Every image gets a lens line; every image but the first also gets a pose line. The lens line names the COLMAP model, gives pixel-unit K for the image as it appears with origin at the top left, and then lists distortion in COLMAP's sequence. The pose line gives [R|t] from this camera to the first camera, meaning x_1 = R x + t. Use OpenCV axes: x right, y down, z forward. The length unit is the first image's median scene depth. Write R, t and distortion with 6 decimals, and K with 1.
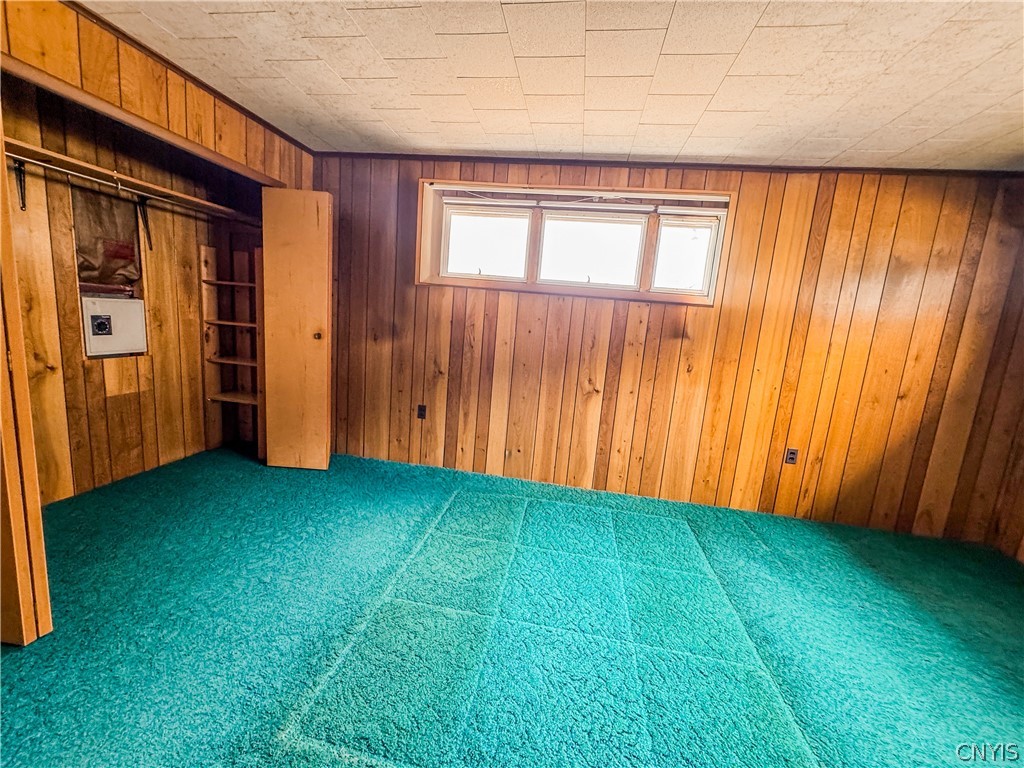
lens RADIAL K [[409.3, 0, 510.3], [0, 409.3, 383.8], [0, 0, 1]] dist [-0.002957, 0.000611]
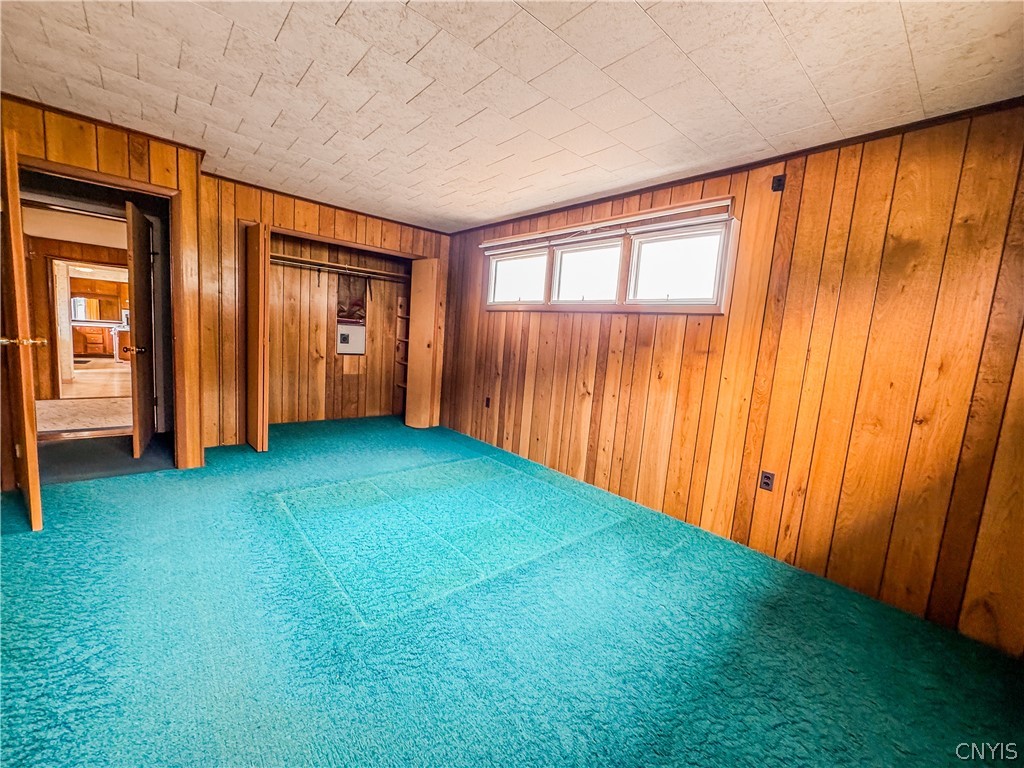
lens RADIAL K [[409.3, 0, 510.3], [0, 409.3, 383.8], [0, 0, 1]] dist [-0.002957, 0.000611]
pose [[0.769699, 0.052977, -0.636204, 0.798688], [-0.115045, 0.991746, -0.056602, 0.084824], [0.627955, 0.116759, 0.769441, -0.018860]]
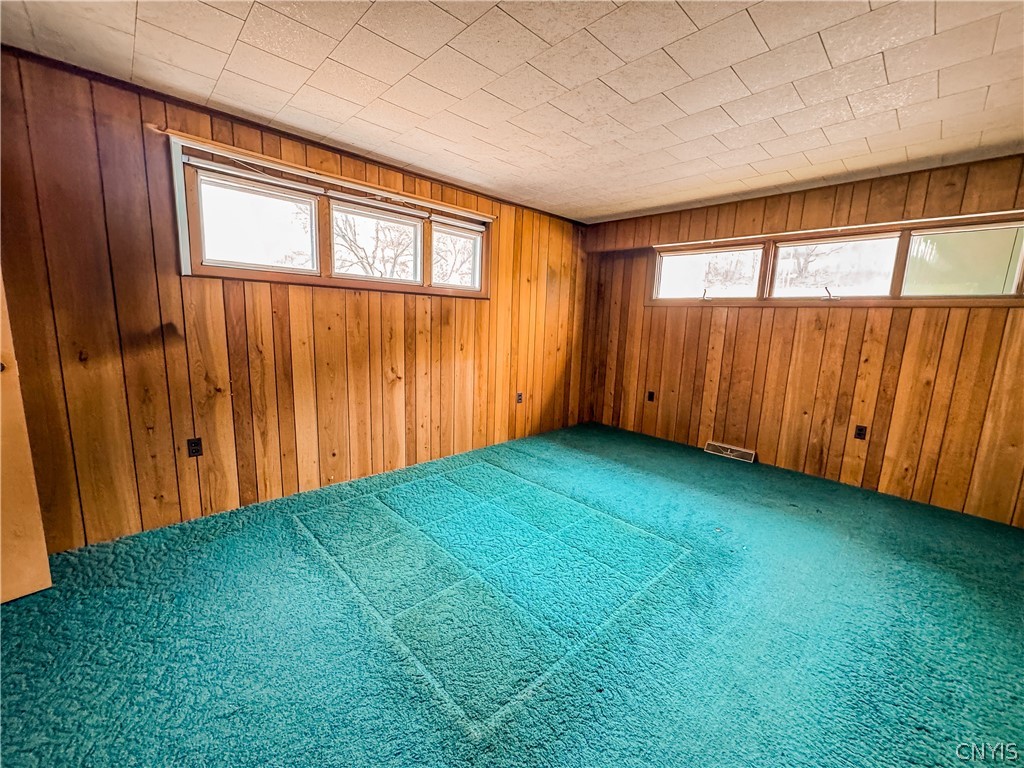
lens RADIAL K [[409.3, 0, 510.3], [0, 409.3, 383.8], [0, 0, 1]] dist [-0.002957, 0.000611]
pose [[0.605518, -0.185515, 0.773907, -0.473442], [0.140423, 0.982099, 0.125552, -0.064498], [-0.783345, 0.032650, 0.620729, 0.097206]]
